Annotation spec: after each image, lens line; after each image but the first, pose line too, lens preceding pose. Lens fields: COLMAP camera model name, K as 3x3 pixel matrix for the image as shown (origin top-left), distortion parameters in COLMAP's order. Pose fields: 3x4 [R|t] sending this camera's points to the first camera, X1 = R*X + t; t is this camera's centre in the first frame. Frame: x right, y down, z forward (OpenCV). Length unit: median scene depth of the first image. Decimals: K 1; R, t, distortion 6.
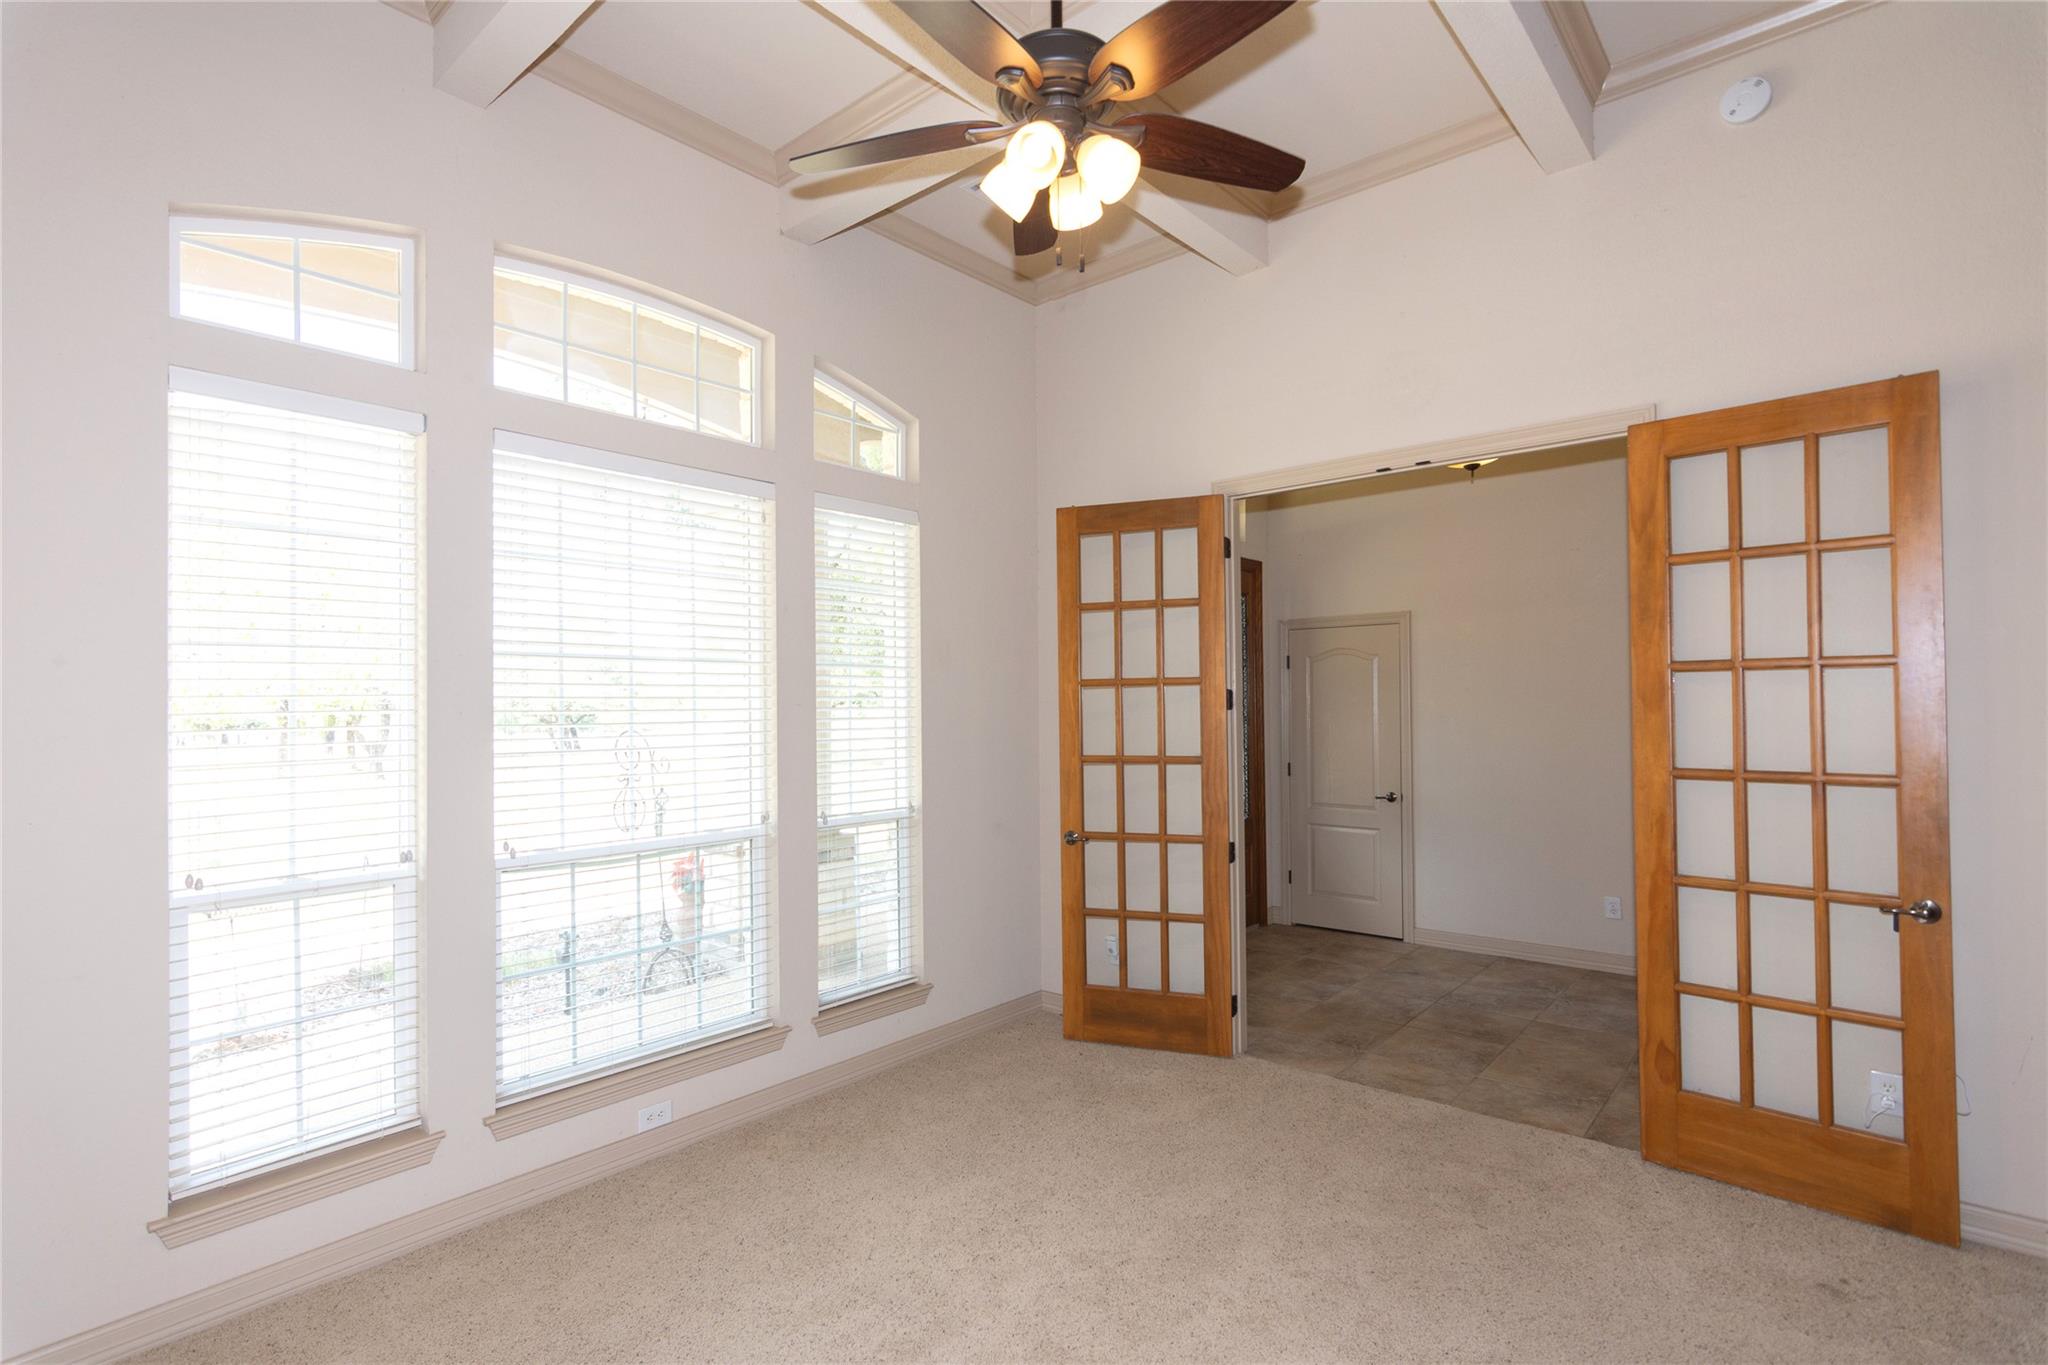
lens RADIAL K [[1016.5, 0, 1025.9], [0, 1016.5, 699.8], [0, 0, 1]] dist [-0.000408, 0.003523]
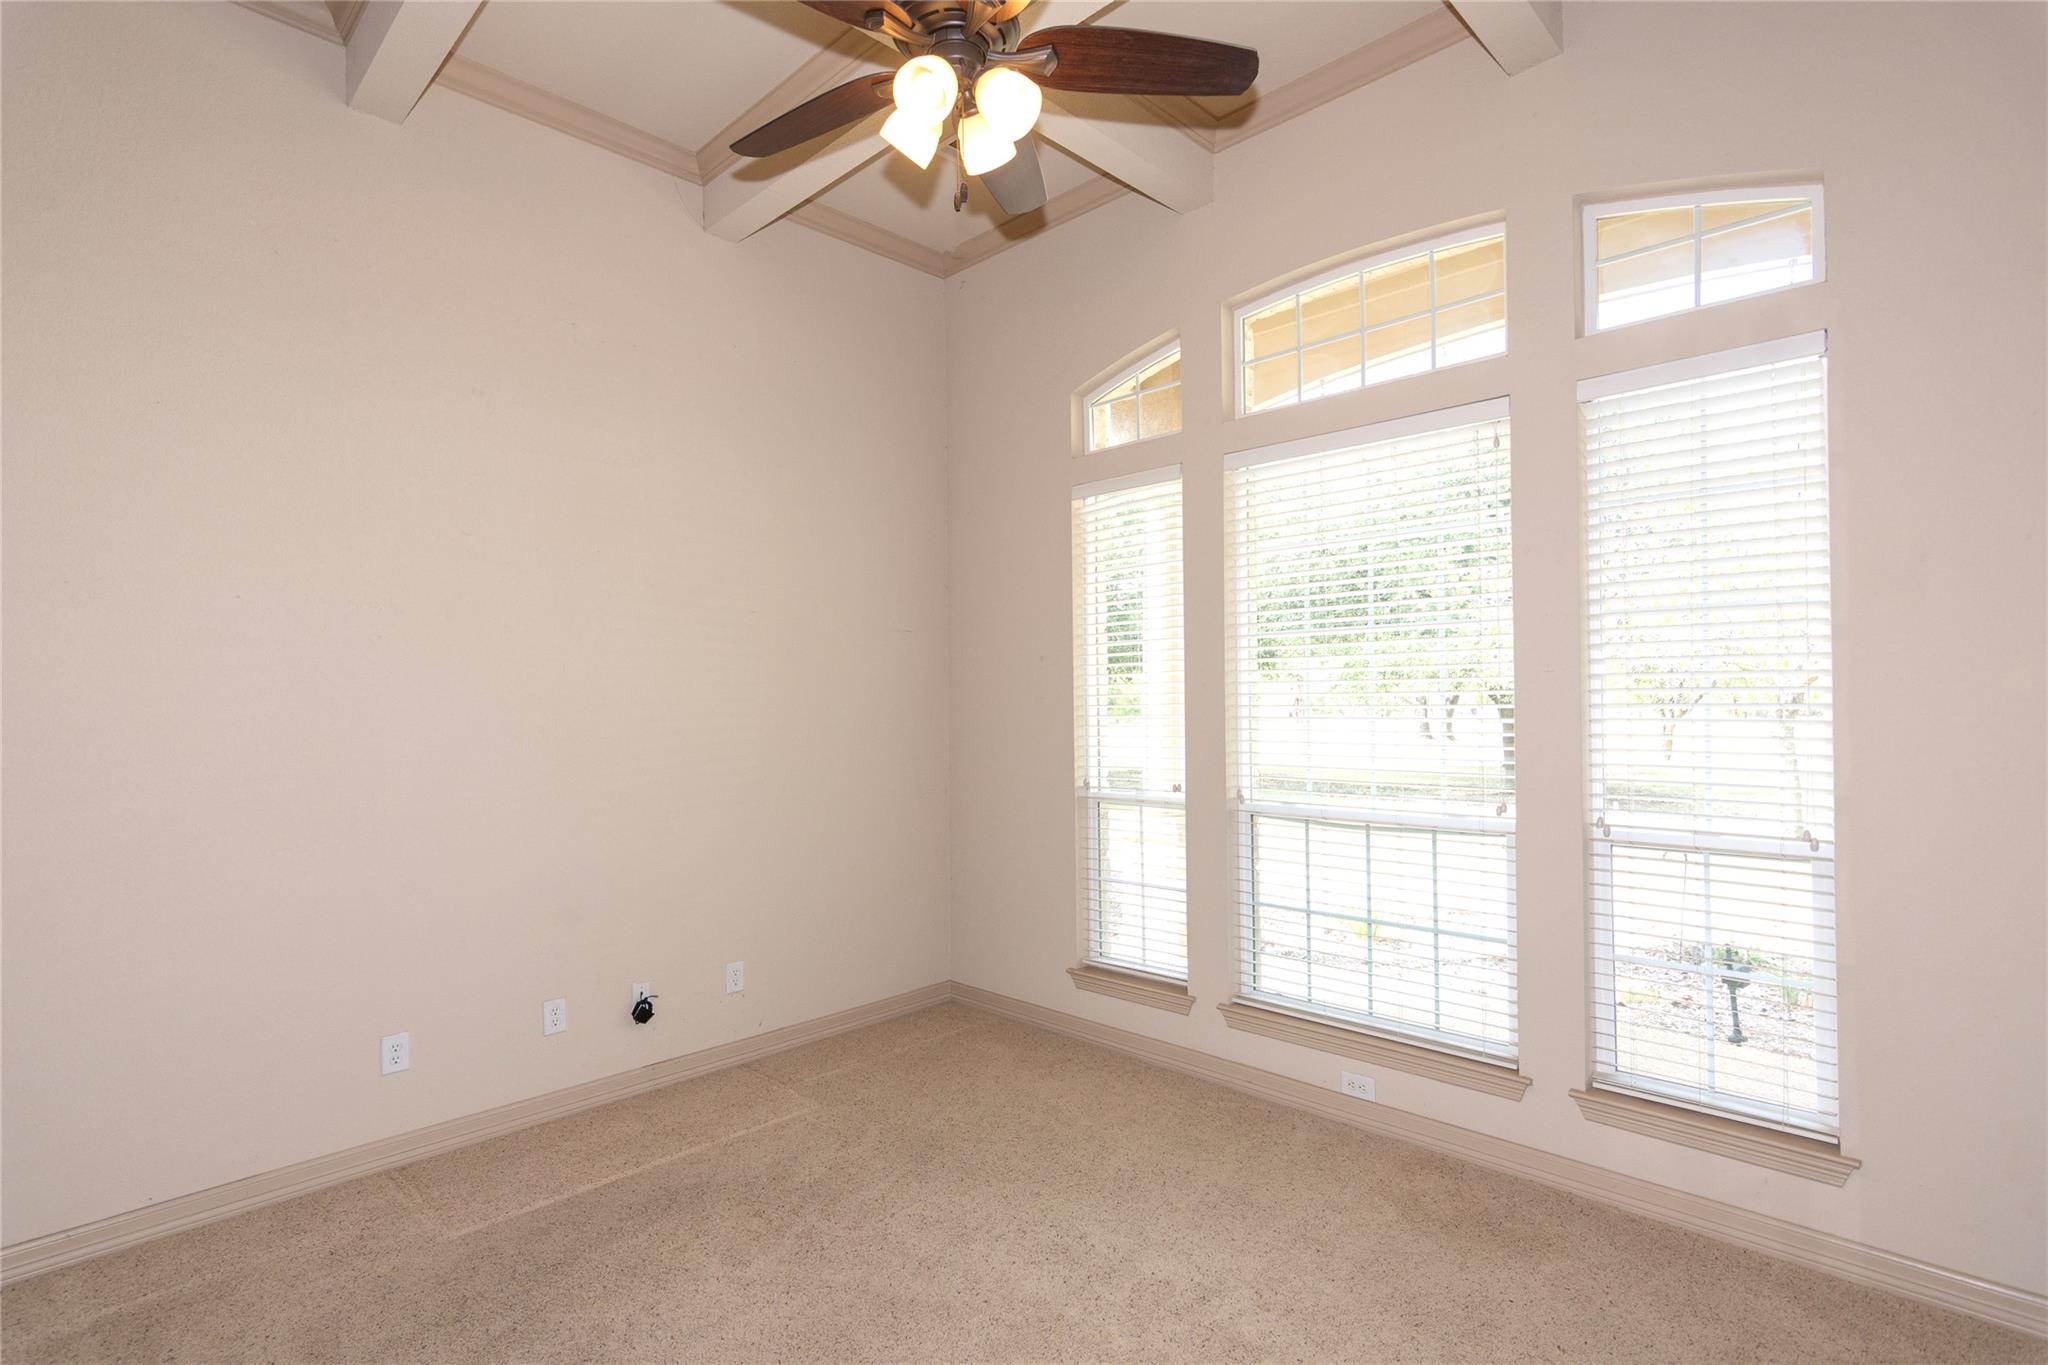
lens RADIAL K [[1016.5, 0, 1039.8], [0, 1016.5, 687.4], [0, 0, 1]] dist [-0.000408, 0.003523]
pose [[-0.078309, 0.010868, -0.996870, 0.501927], [0.024332, 0.999664, 0.008987, 0.000862], [0.996632, -0.023552, -0.078548, 0.596113]]
